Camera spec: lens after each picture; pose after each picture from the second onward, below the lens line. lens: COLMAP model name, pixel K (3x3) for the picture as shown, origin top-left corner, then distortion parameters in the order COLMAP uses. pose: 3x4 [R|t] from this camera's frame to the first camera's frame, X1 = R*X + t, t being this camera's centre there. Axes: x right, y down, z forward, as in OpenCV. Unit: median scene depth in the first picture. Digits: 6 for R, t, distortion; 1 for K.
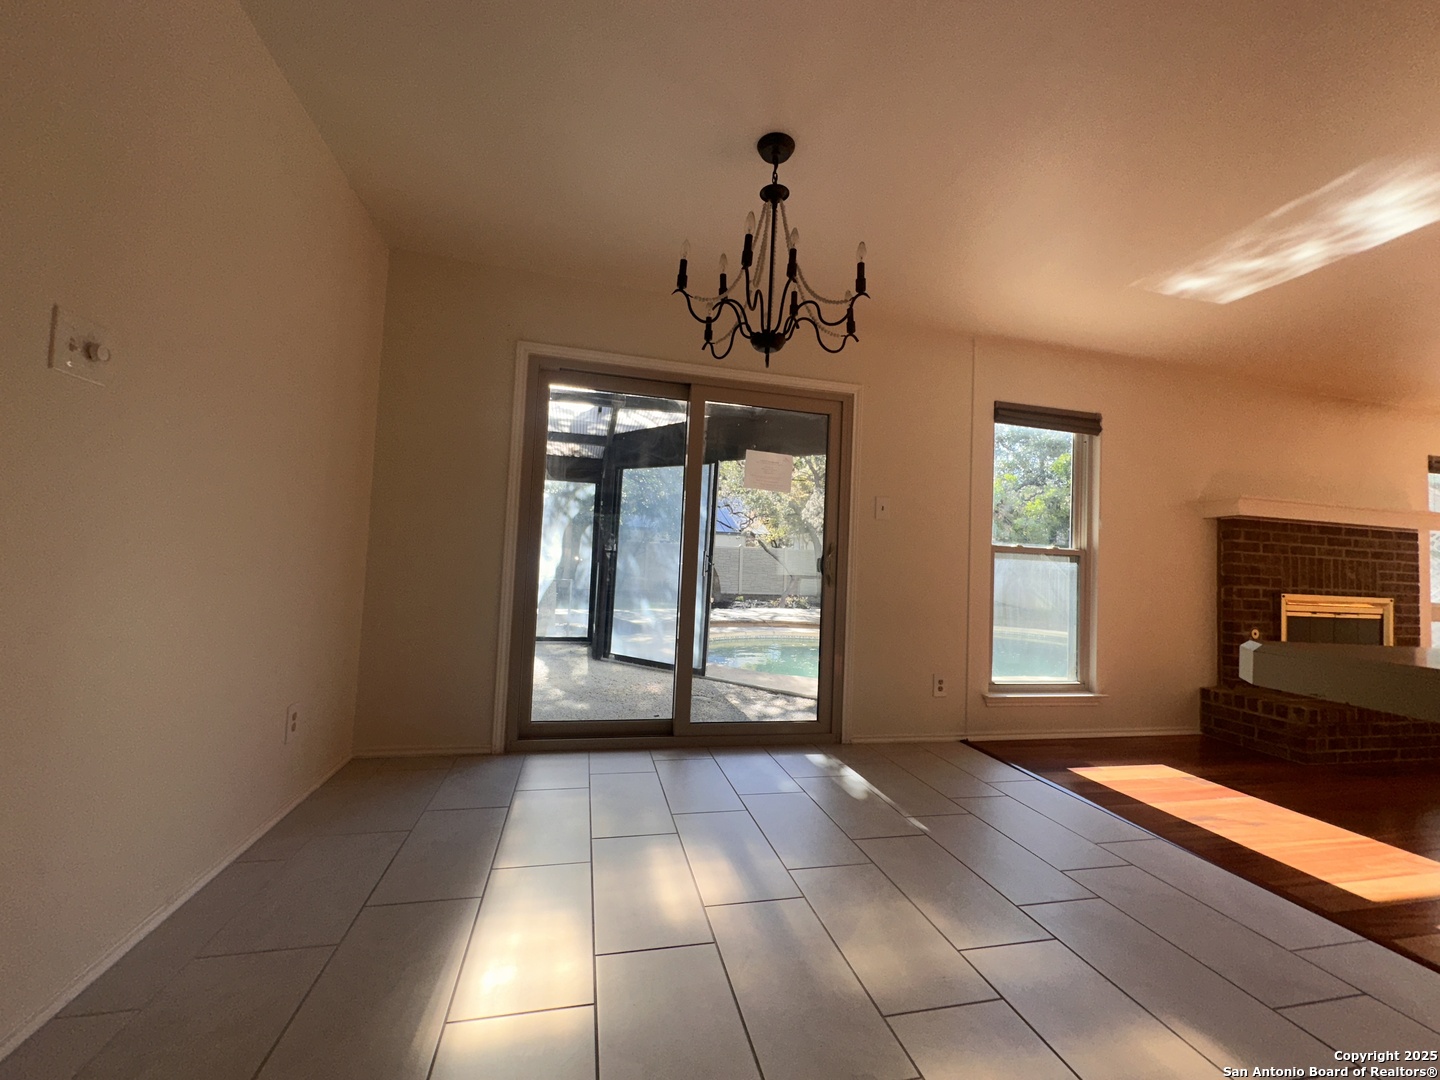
lens RADIAL K [[575.9, 0, 718.1], [0, 575.9, 539.3], [0, 0, 1]] dist [-0.001367, 0.000593]
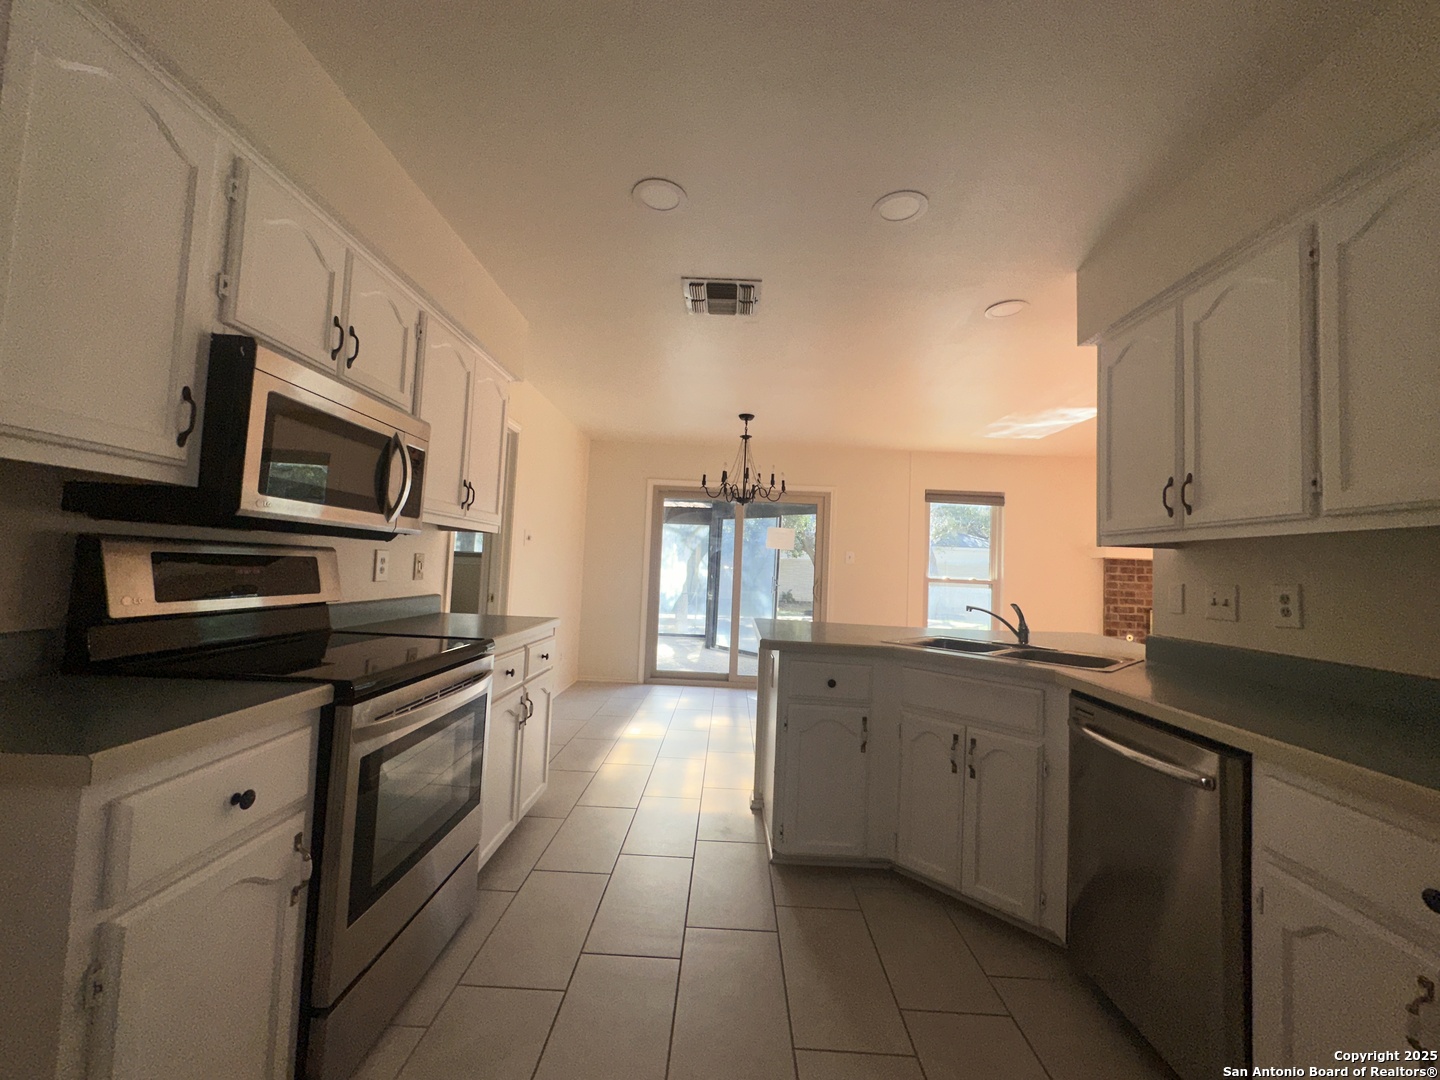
lens RADIAL K [[575.9, 0, 721.2], [0, 575.9, 539.2], [0, 0, 1]] dist [-0.001367, 0.000593]
pose [[0.970046, -0.016660, -0.242351, 0.284788], [0.013026, 0.999778, -0.016590, -0.073371], [0.242573, 0.012936, 0.970047, -0.657155]]
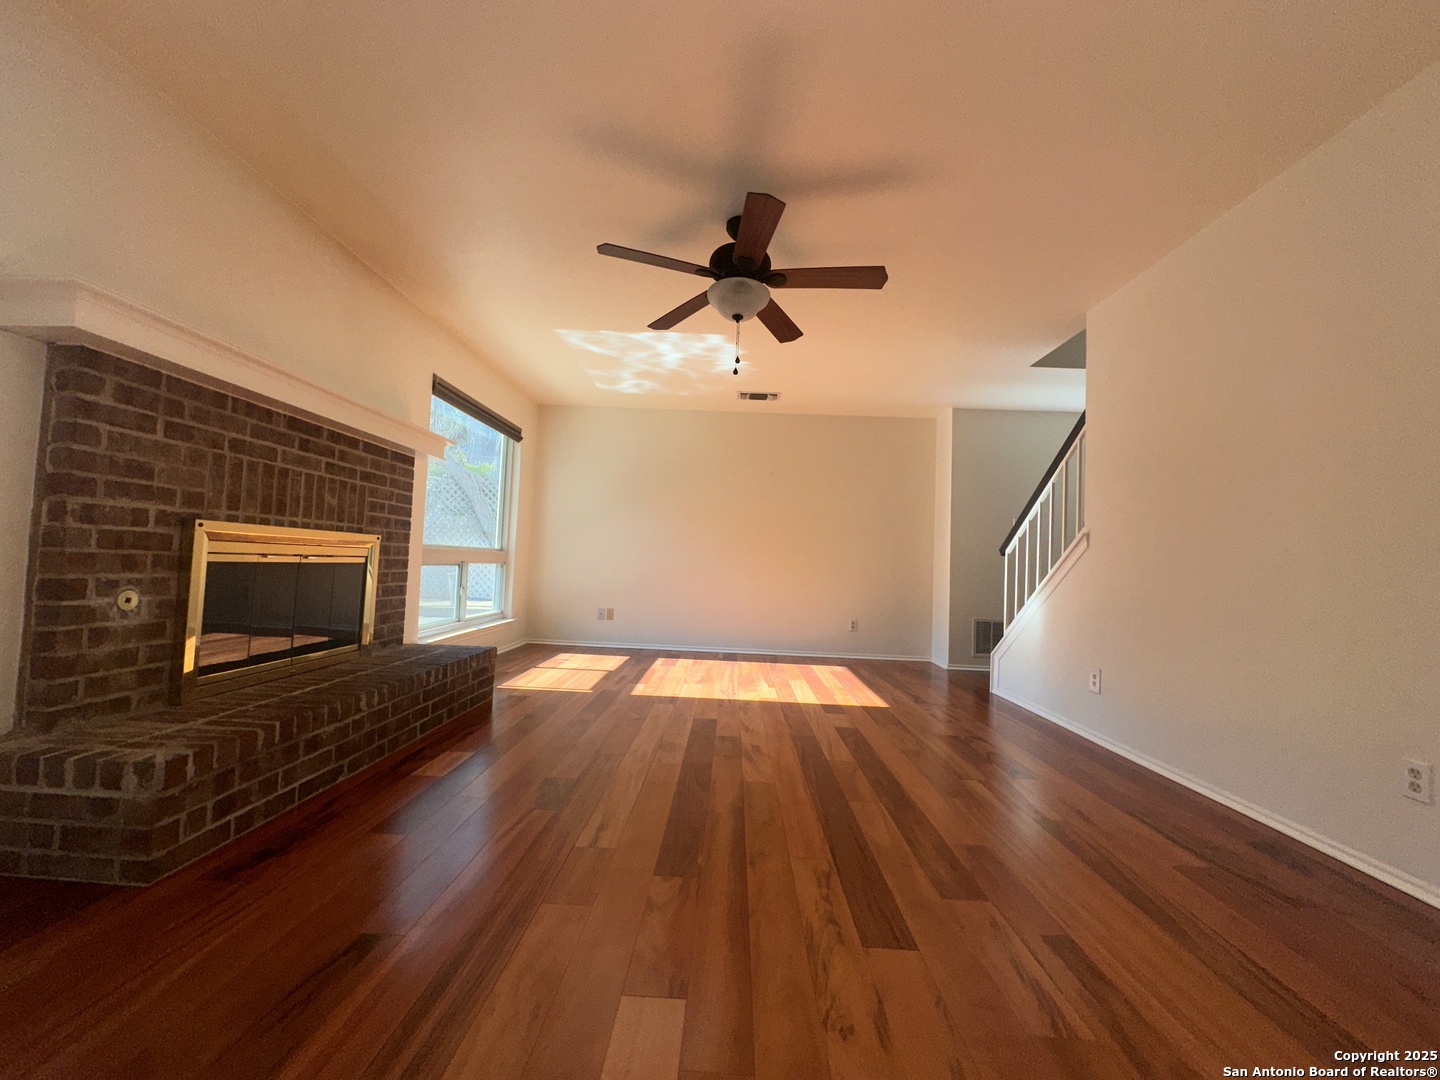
lens RADIAL K [[575.9, 0, 722.0], [0, 575.9, 538.9], [0, 0, 1]] dist [-0.001367, 0.000593]
pose [[0.250318, 0.010154, 0.968111, 0.583932], [-0.074536, 0.997179, 0.008814, 0.070936], [-0.965290, -0.074366, 0.250368, 0.398111]]
